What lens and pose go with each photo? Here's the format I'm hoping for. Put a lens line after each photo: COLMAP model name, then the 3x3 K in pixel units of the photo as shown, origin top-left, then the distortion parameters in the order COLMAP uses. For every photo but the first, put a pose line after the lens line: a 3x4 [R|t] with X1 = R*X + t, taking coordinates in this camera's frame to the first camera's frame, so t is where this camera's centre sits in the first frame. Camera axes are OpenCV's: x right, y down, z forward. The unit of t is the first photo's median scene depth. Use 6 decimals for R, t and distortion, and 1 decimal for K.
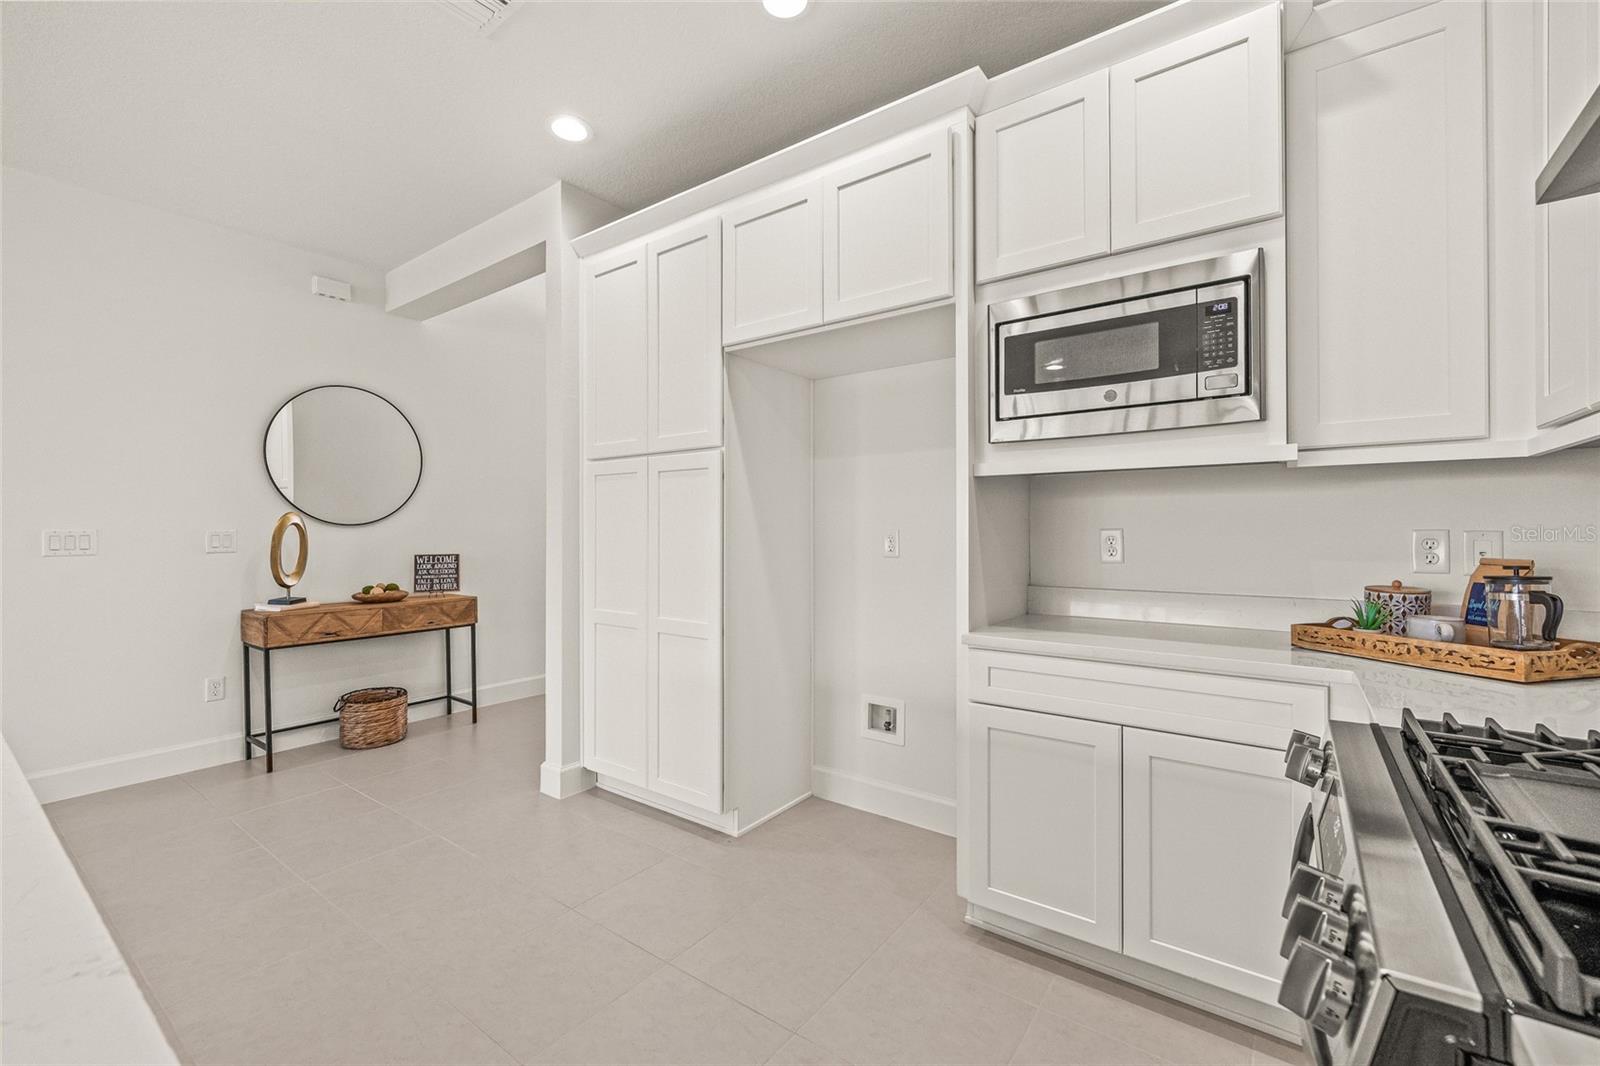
lens RADIAL K [[667.3, 0, 794.9], [0, 667.3, 528.5], [0, 0, 1]] dist [0.000946, 0.000146]
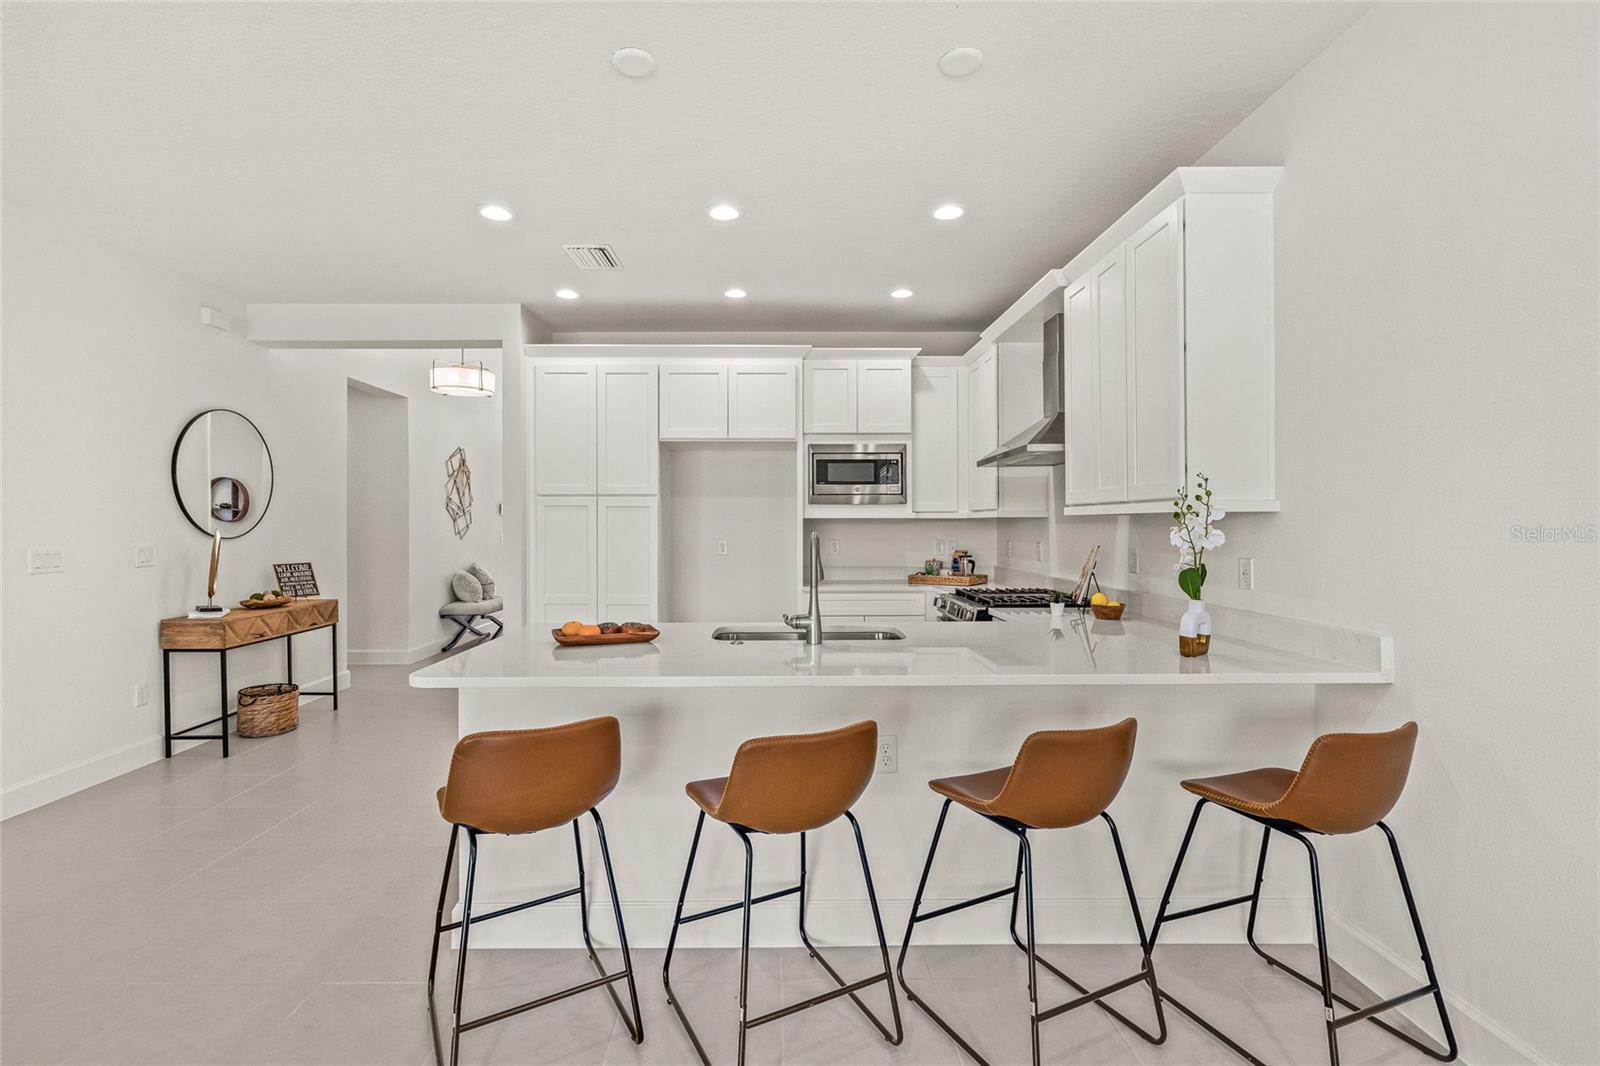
lens RADIAL K [[717.1, 0, 787.5], [0, 717.1, 528.2], [0, 0, 1]] dist [-0.001960, -0.000235]
pose [[0.793712, -0.002387, 0.608289, -0.998399], [-0.001931, 0.999977, 0.006443, -0.047305], [-0.608291, -0.006289, 0.793689, -0.720913]]
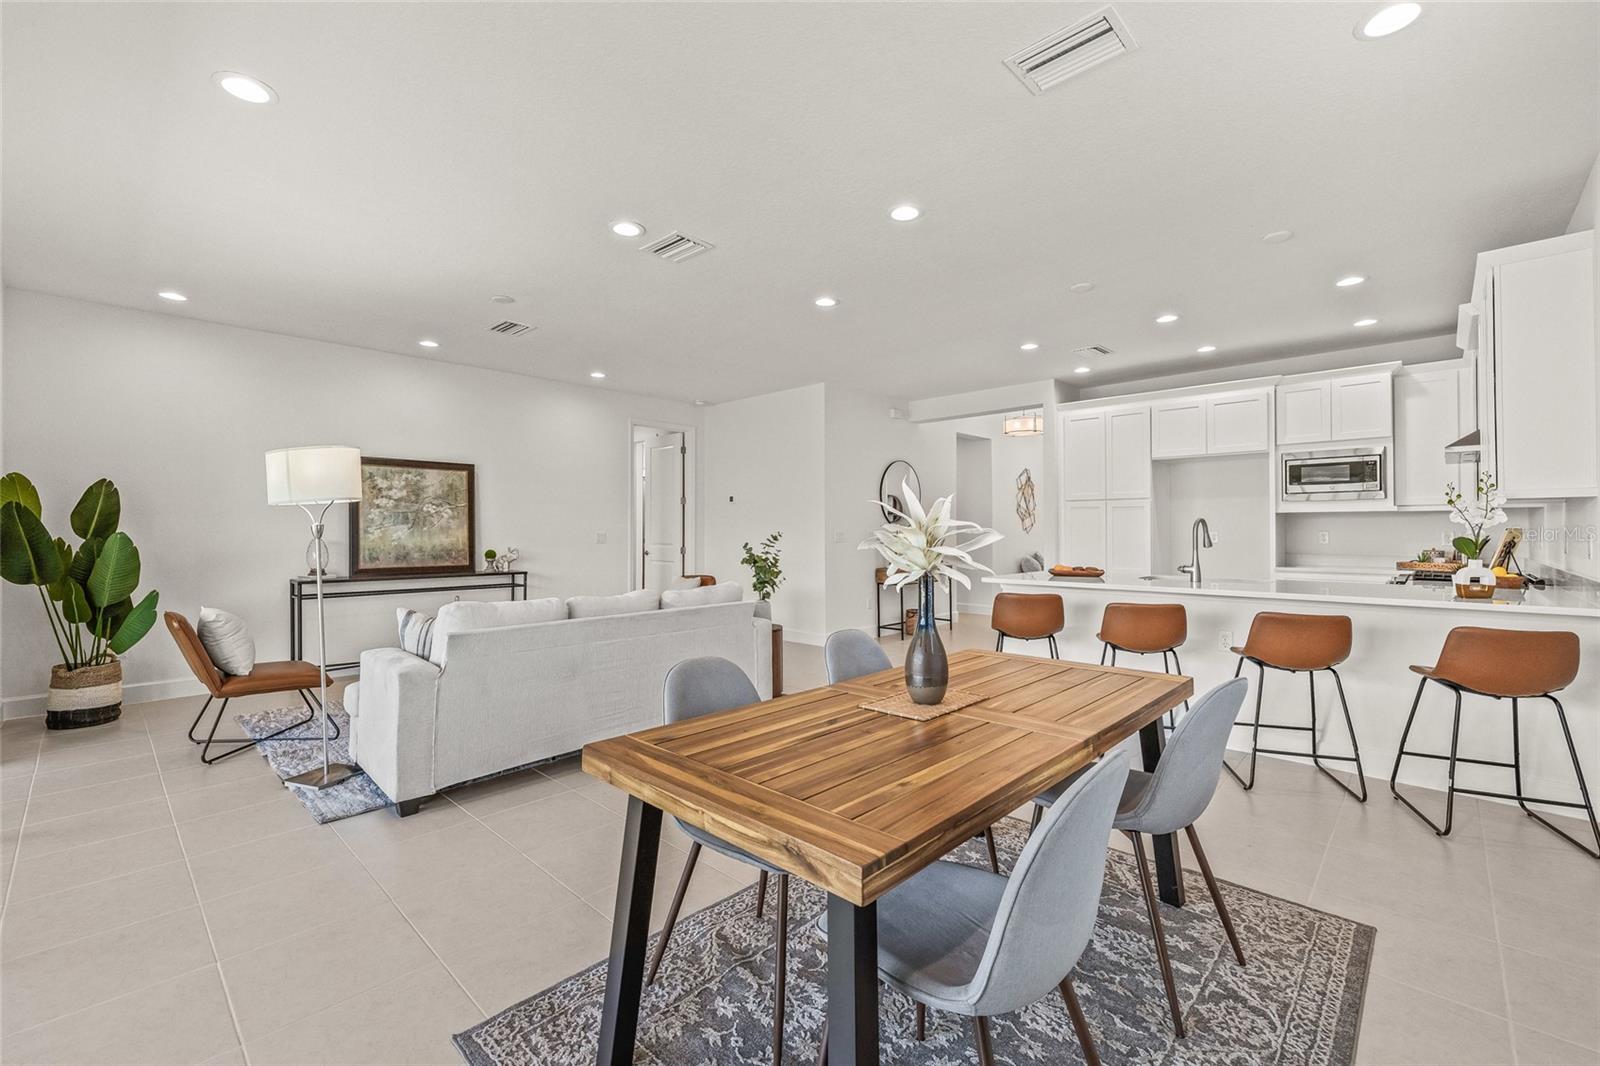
lens RADIAL K [[667.3, 0, 811.6], [0, 667.3, 522.1], [0, 0, 1]] dist [0.000946, 0.000146]
pose [[0.994129, -0.001745, -0.108190, -1.102135], [0.000856, 0.999965, -0.008270, -0.013406], [0.108200, 0.008129, 0.994096, -1.616985]]
